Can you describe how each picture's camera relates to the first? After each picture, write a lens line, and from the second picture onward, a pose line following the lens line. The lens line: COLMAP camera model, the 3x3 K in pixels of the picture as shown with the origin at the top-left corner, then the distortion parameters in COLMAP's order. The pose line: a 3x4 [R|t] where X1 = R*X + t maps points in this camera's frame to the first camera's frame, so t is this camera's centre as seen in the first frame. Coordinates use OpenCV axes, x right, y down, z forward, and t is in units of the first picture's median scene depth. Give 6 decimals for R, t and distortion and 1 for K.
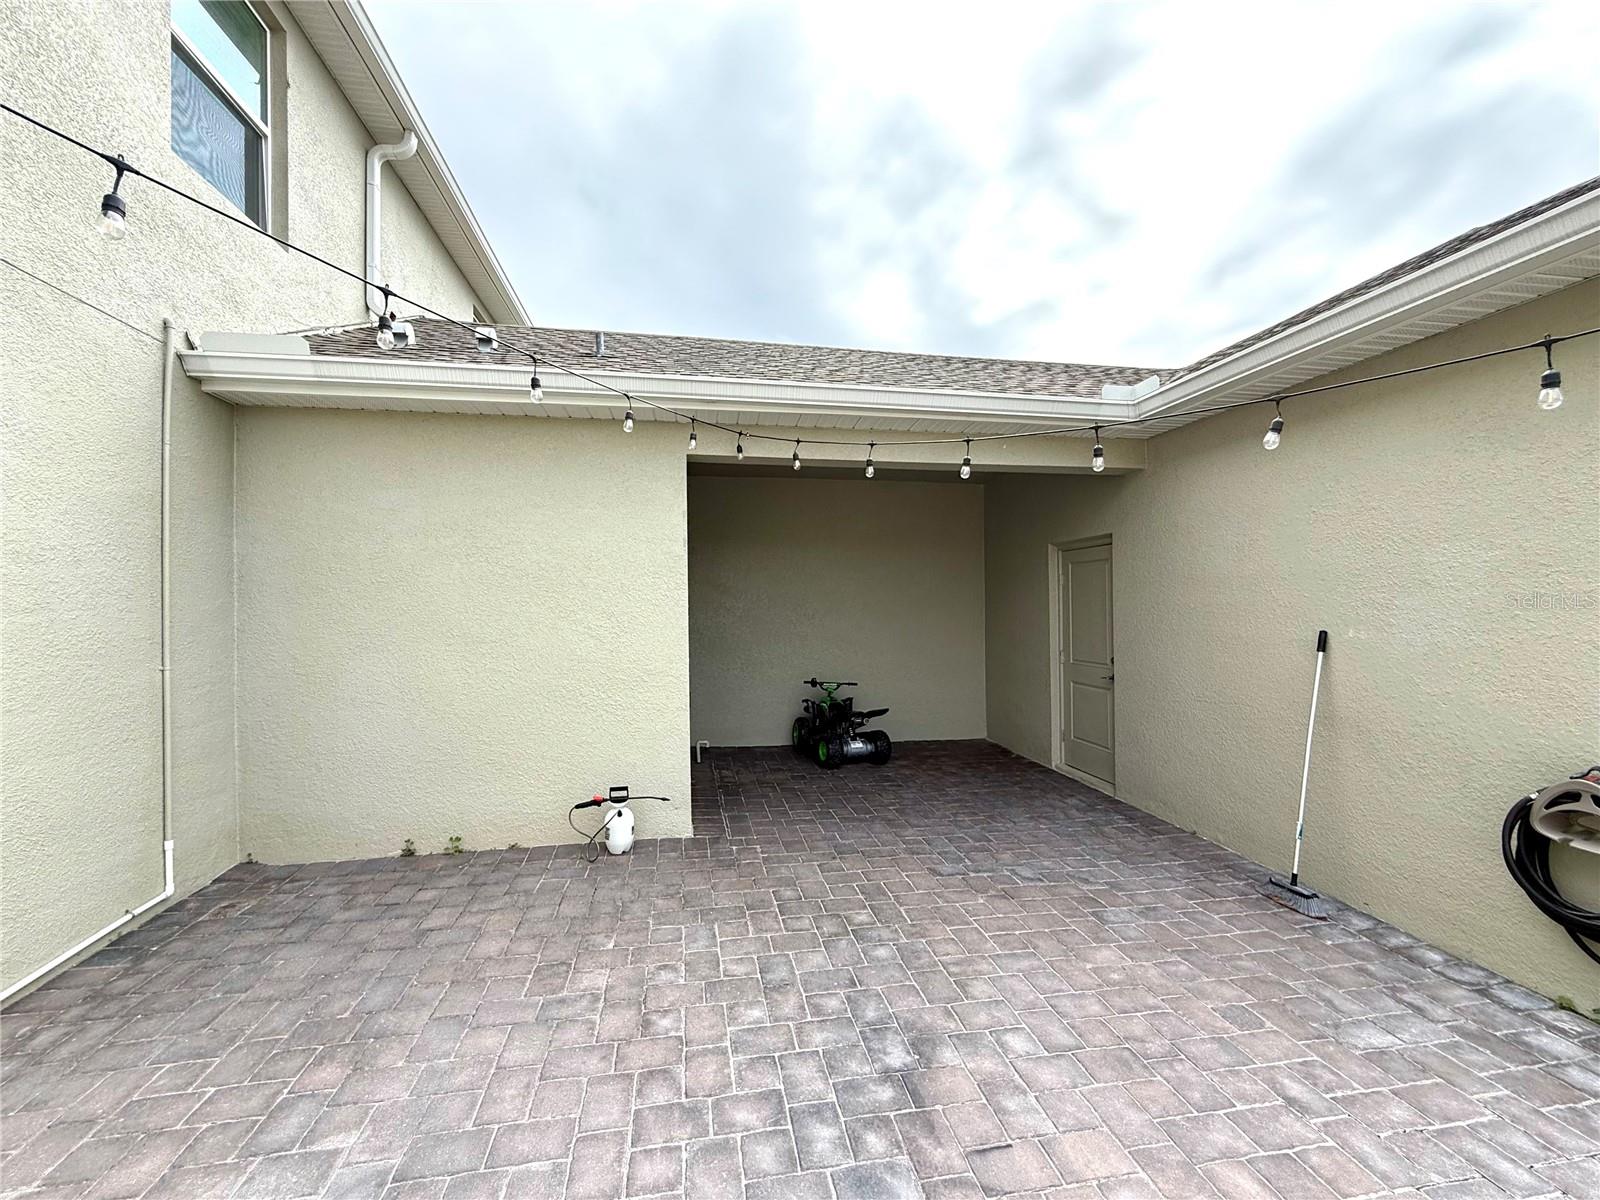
lens RADIAL K [[640.9, 0, 800.0], [0, 640.9, 600.0], [0, 0, 1]] dist [-0.002665, -0.000498]
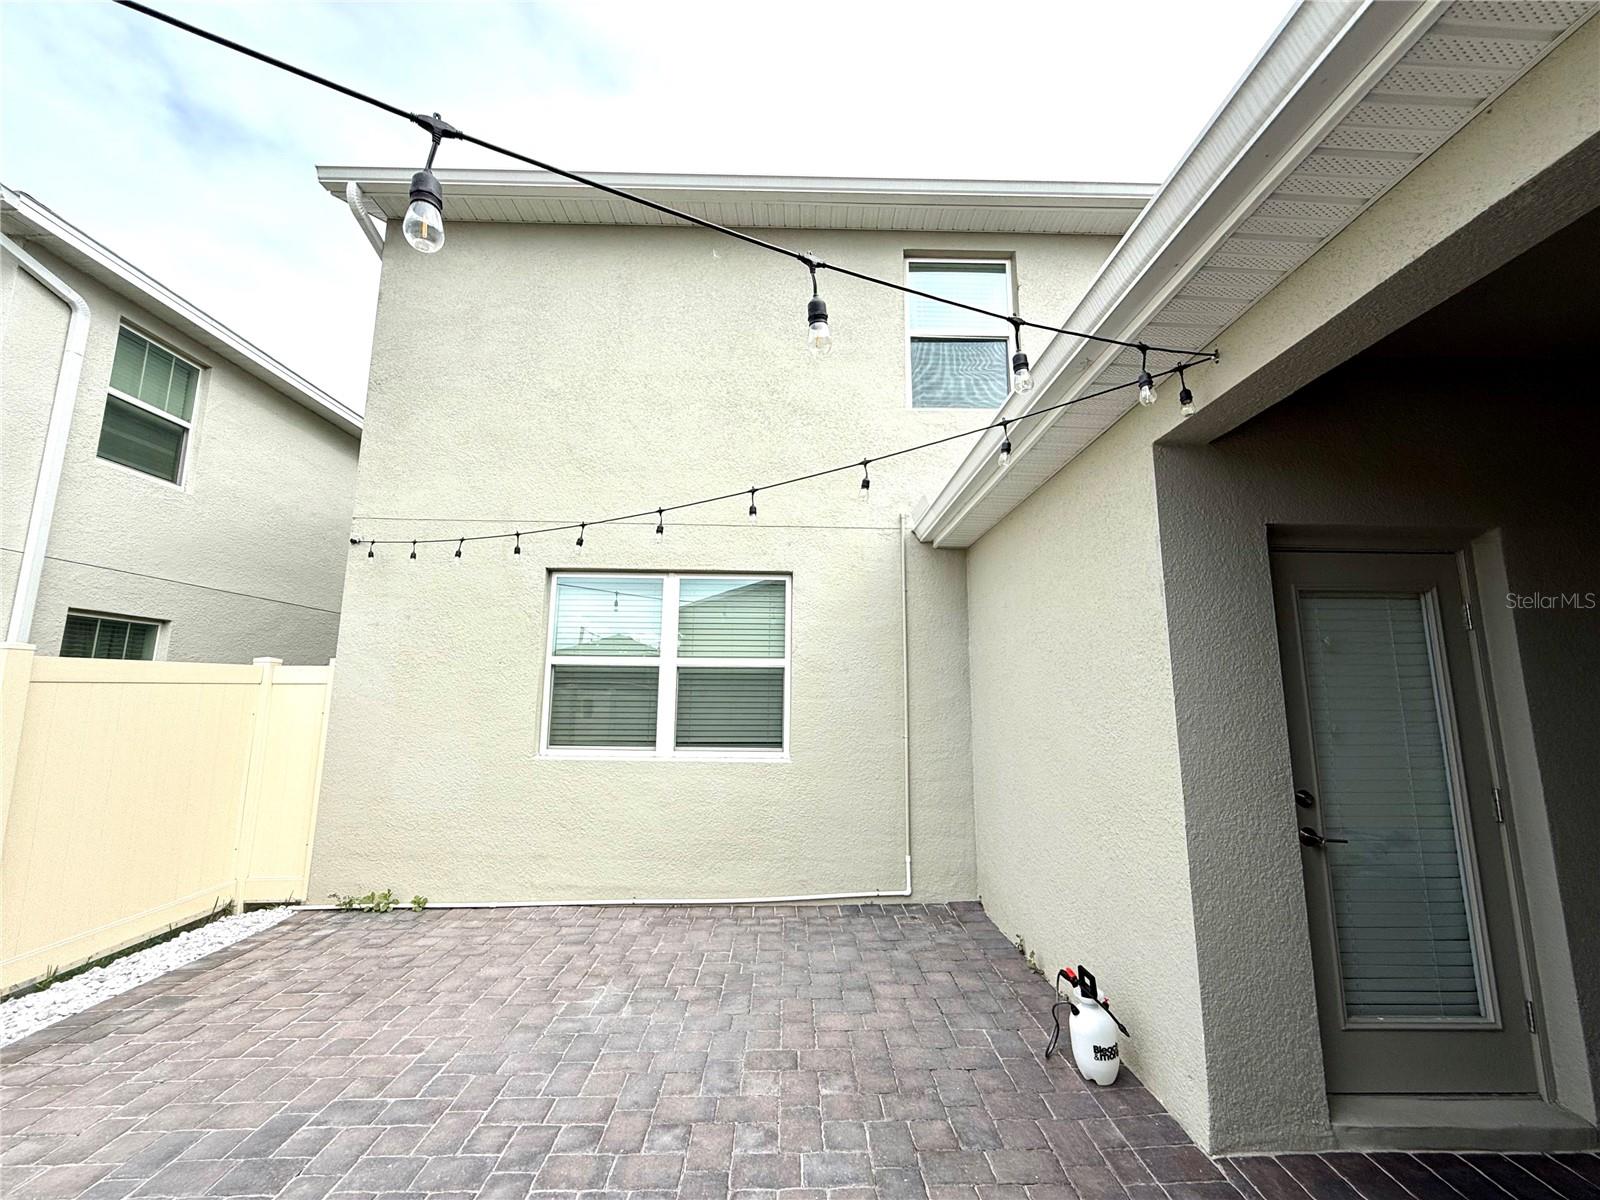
lens RADIAL K [[640.9, 0, 800.0], [0, 640.9, 600.0], [0, 0, 1]] dist [-0.002665, -0.000498]
pose [[-0.170543, -0.144510, -0.974696, 0.636951], [0.000029, 0.989186, -0.146663, 0.009771], [0.985350, -0.025041, -0.168694, 1.108411]]
